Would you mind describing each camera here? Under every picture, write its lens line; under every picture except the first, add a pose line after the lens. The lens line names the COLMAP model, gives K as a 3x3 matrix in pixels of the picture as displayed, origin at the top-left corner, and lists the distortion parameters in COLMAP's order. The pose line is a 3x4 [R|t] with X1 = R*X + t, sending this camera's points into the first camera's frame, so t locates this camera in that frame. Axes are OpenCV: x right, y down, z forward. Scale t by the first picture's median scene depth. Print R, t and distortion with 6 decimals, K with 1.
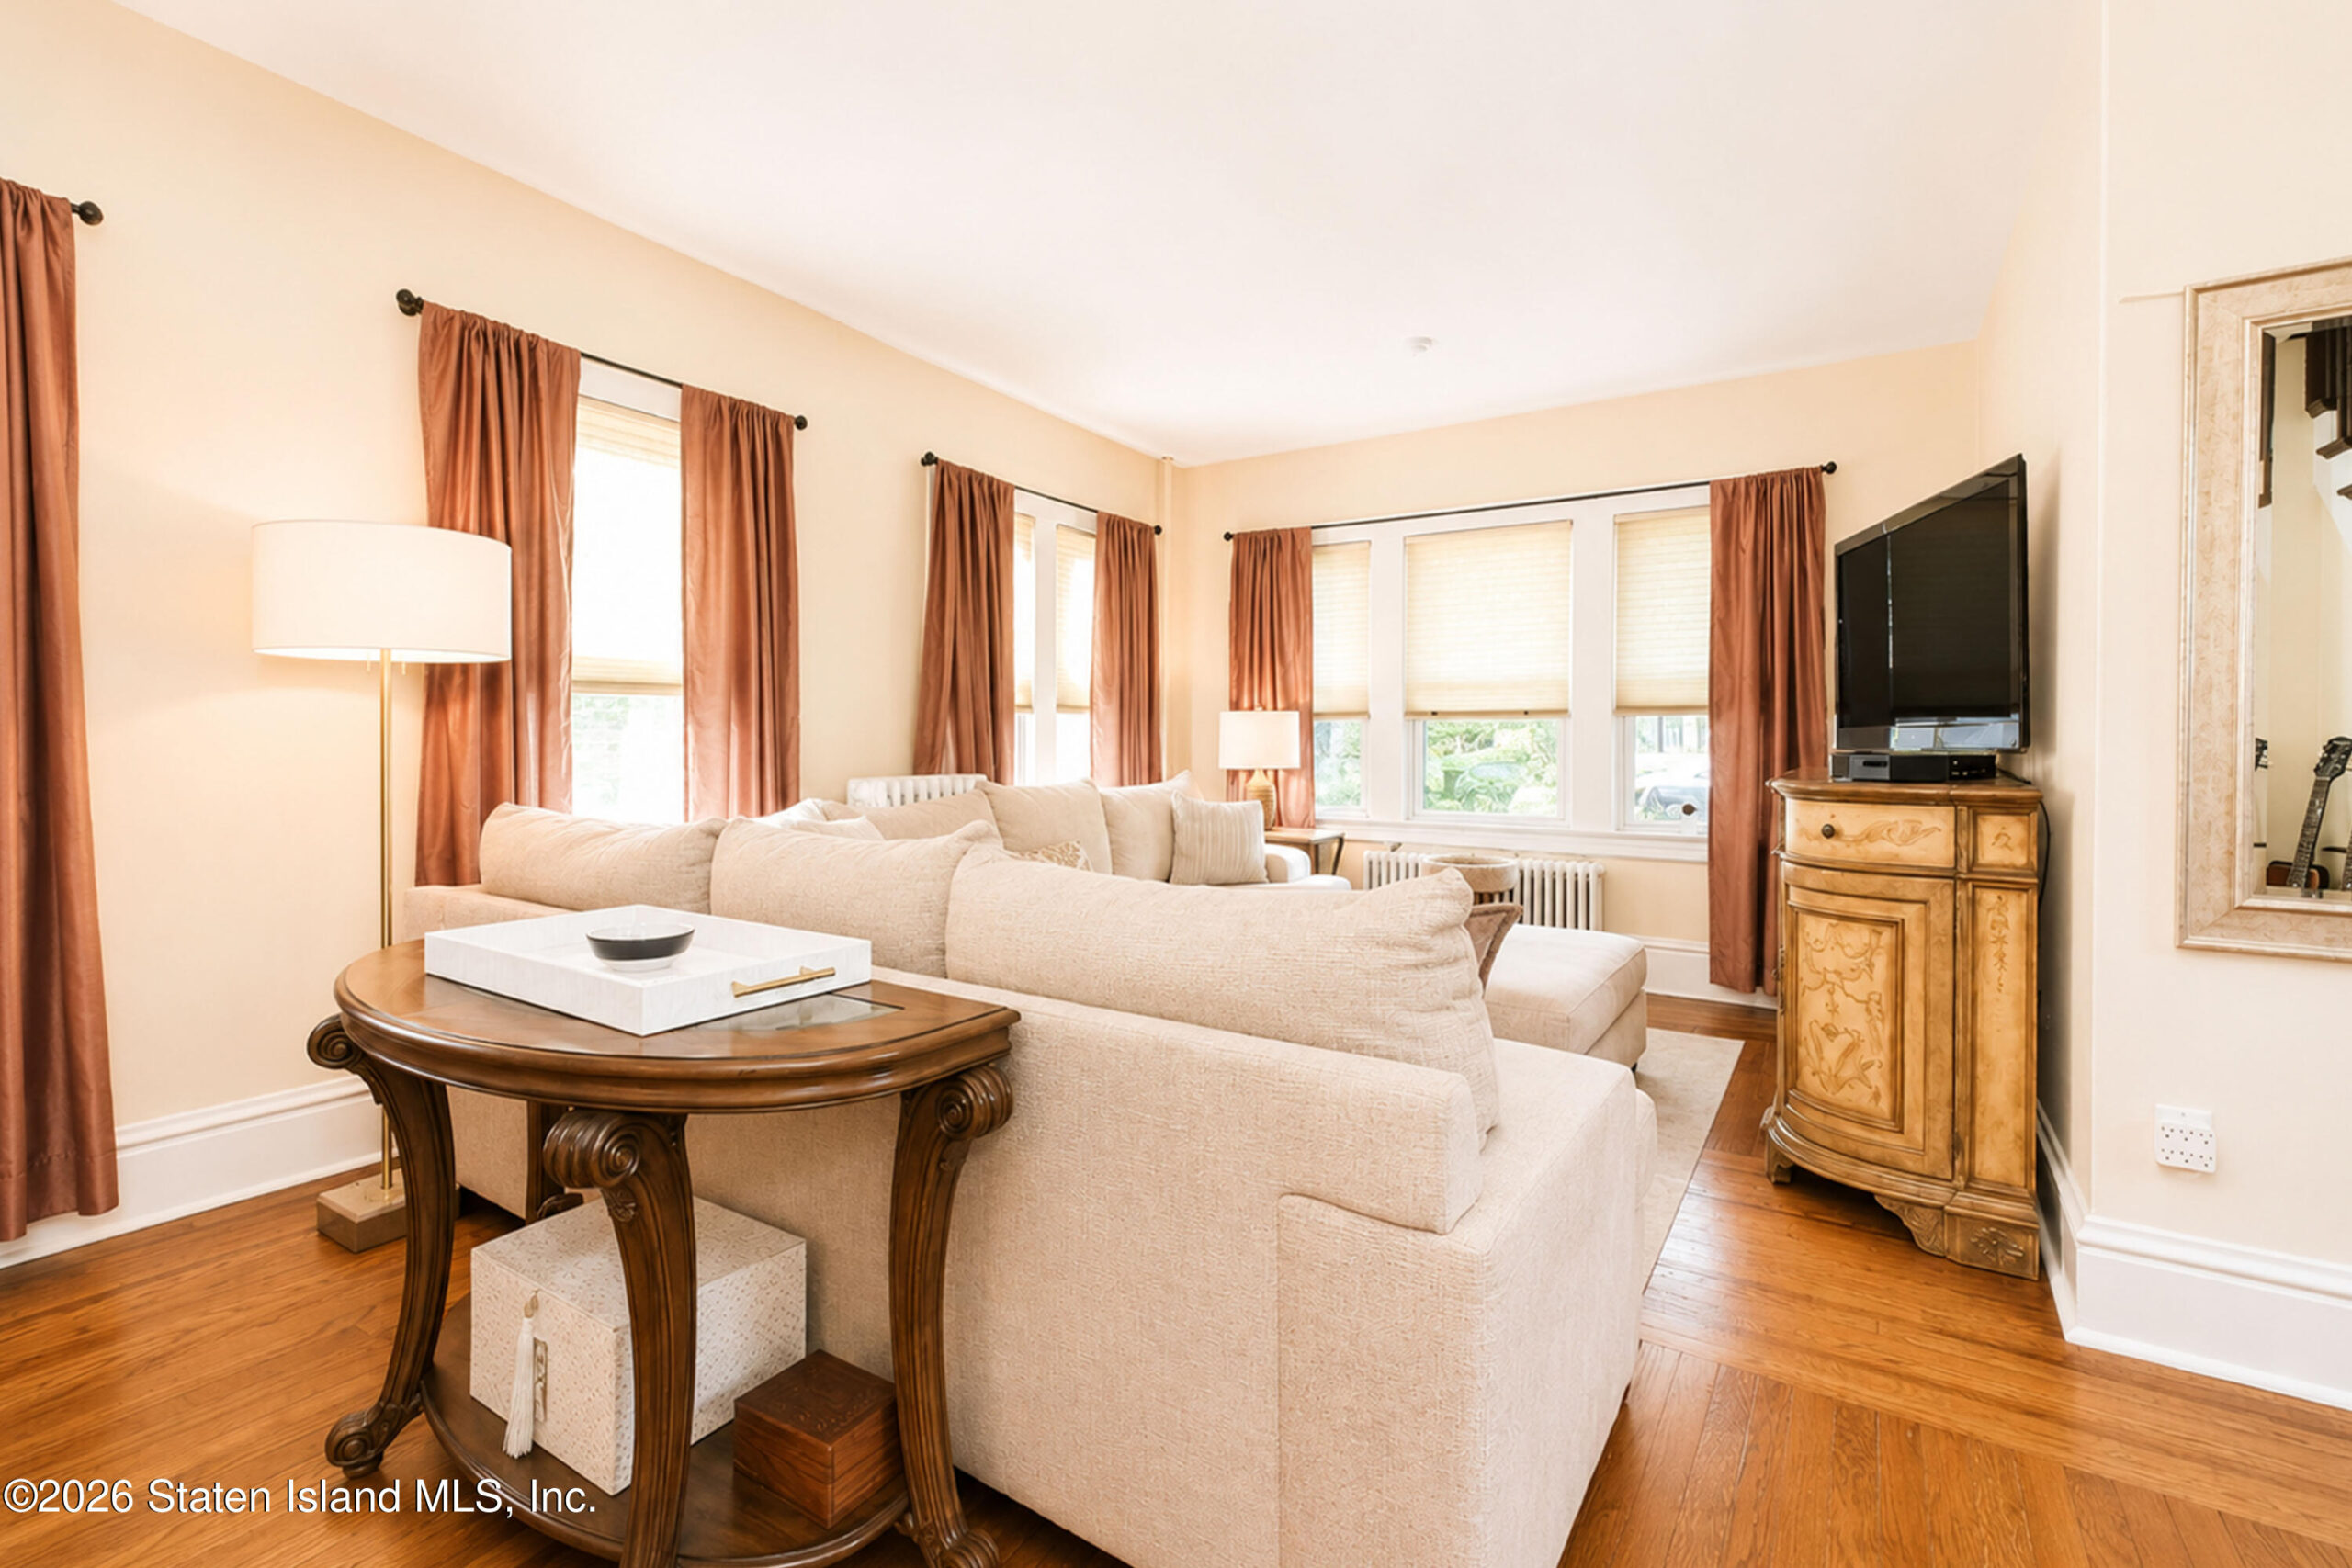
lens RADIAL K [[1003.6, 0, 1207.5], [0, 1003.6, 763.8], [0, 0, 1]] dist [0.003088, -0.001789]
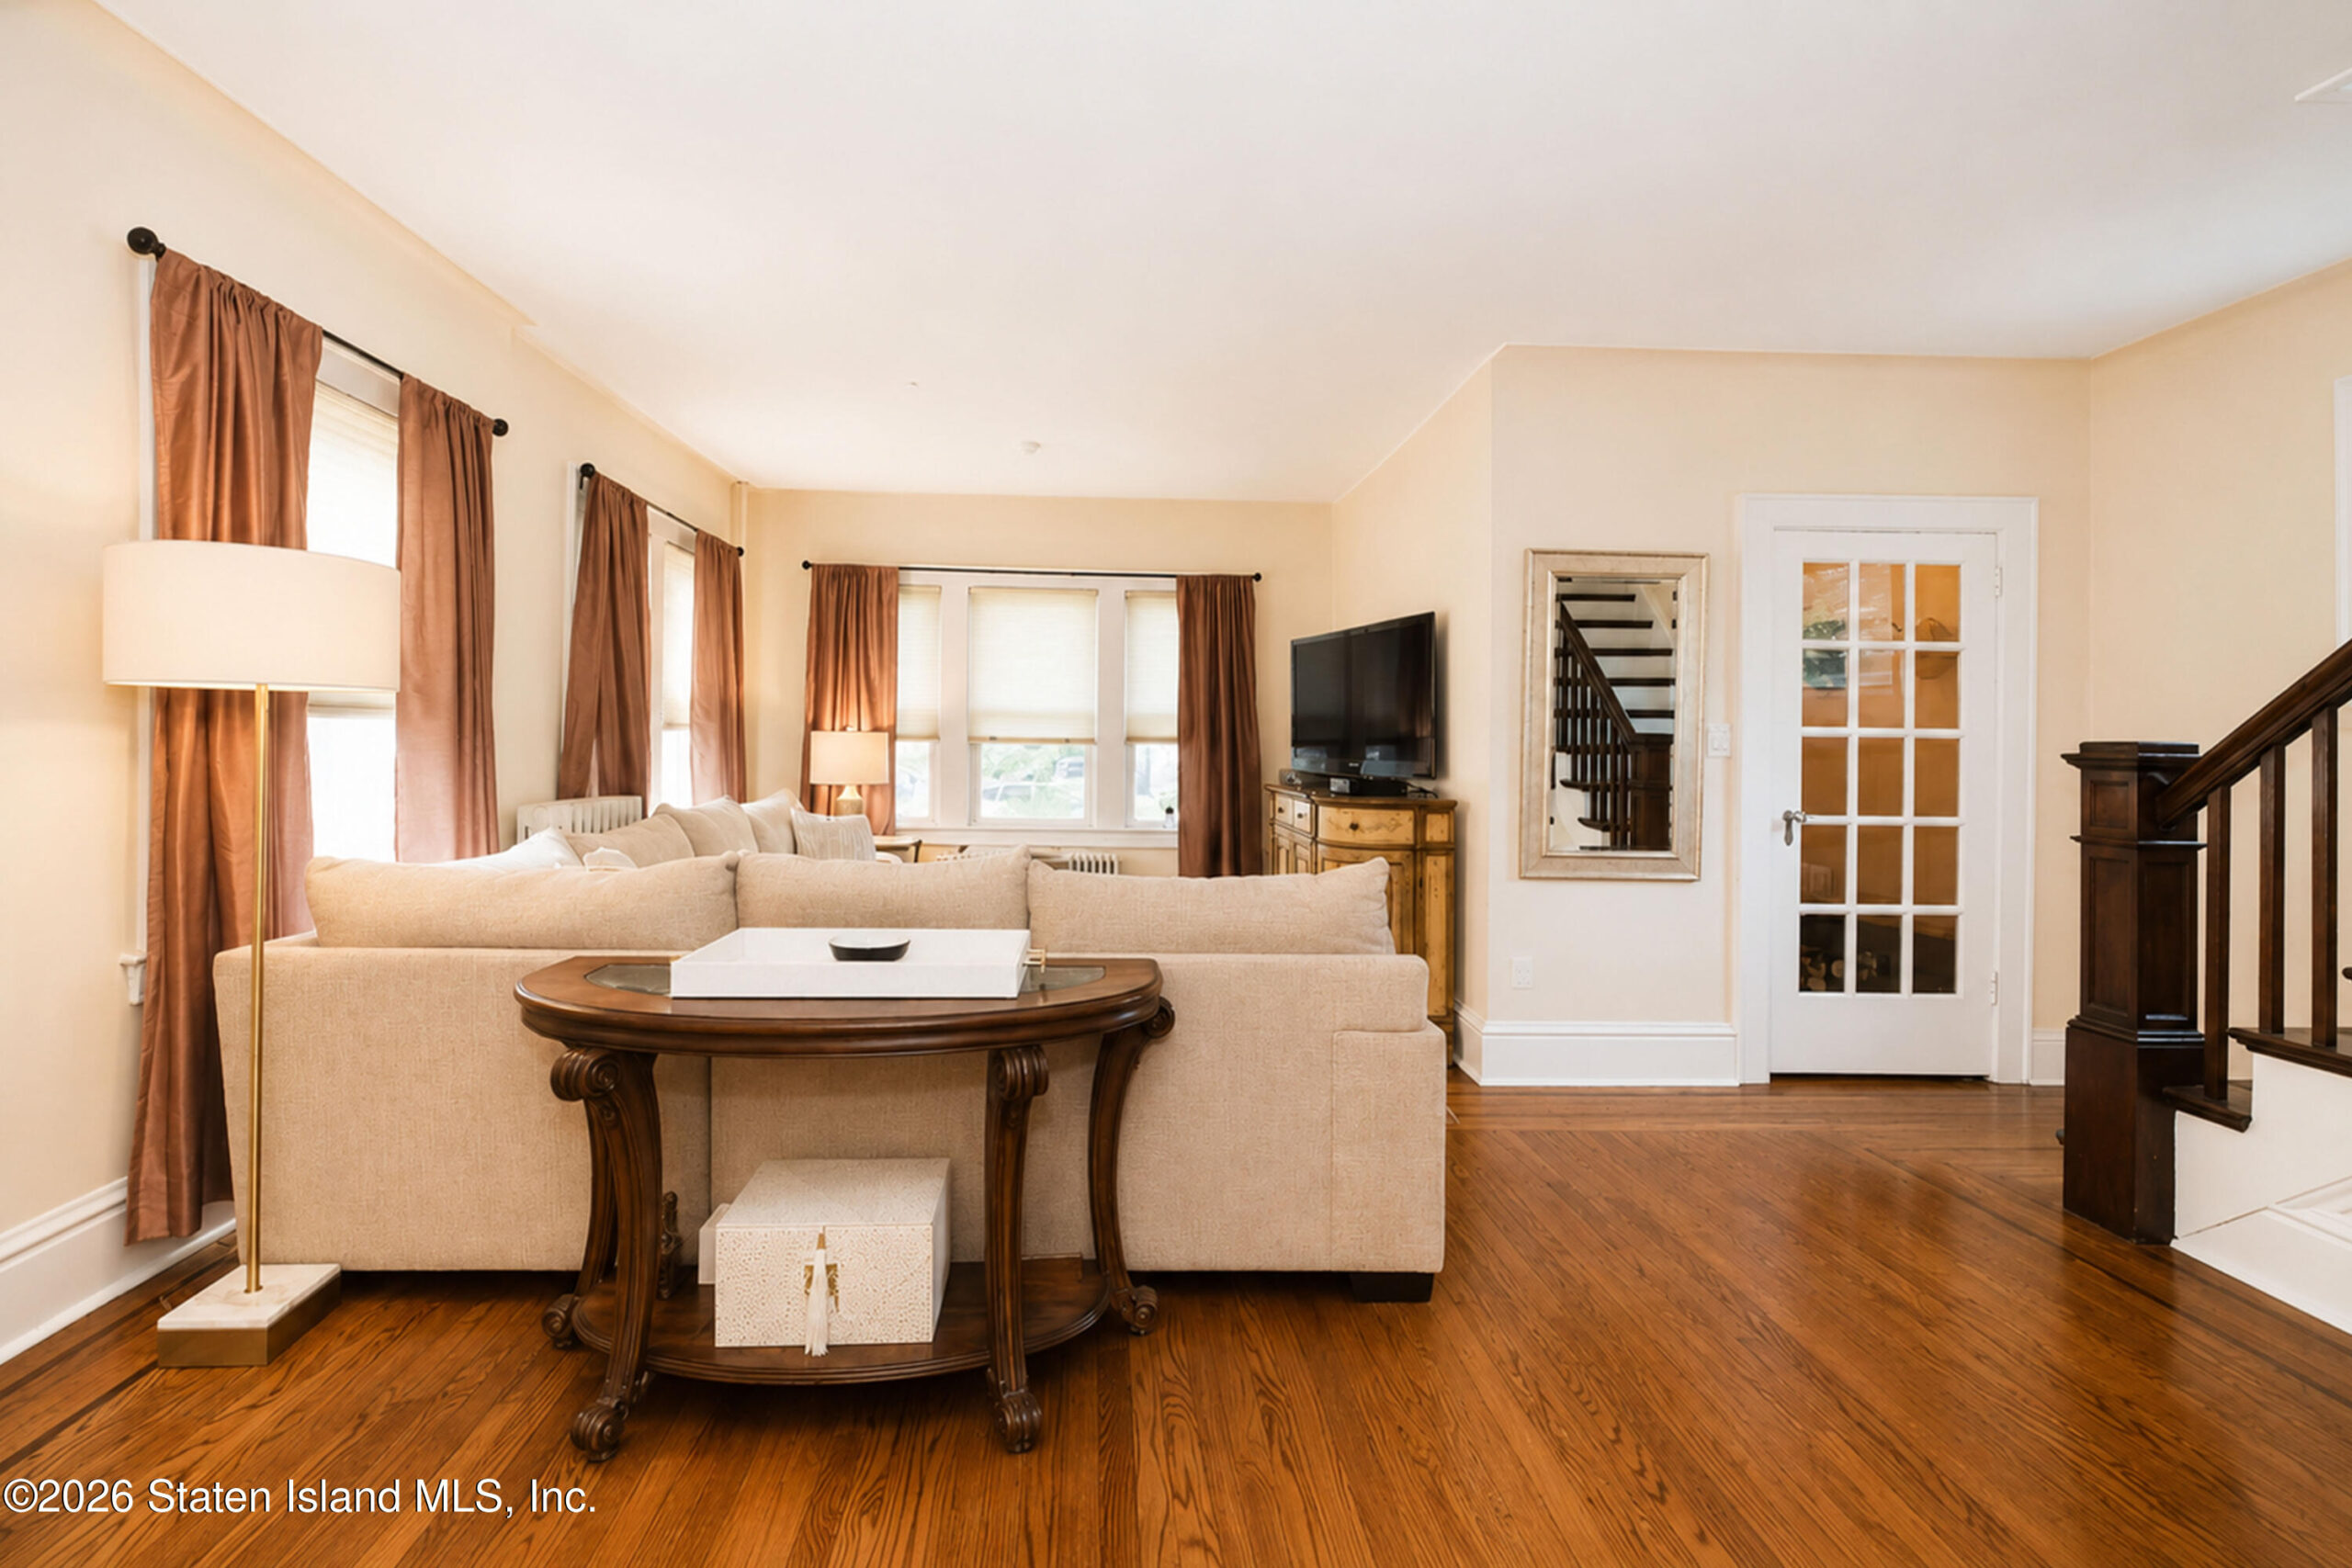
lens RADIAL K [[1003.6, 0, 1138.5], [0, 1003.6, 750.0], [0, 0, 1]] dist [0.003088, -0.001789]
pose [[0.815821, 0.010452, 0.578210, -0.464650], [-0.004139, 0.999917, -0.012236, -0.027258], [-0.578289, 0.007590, 0.815796, -0.116295]]
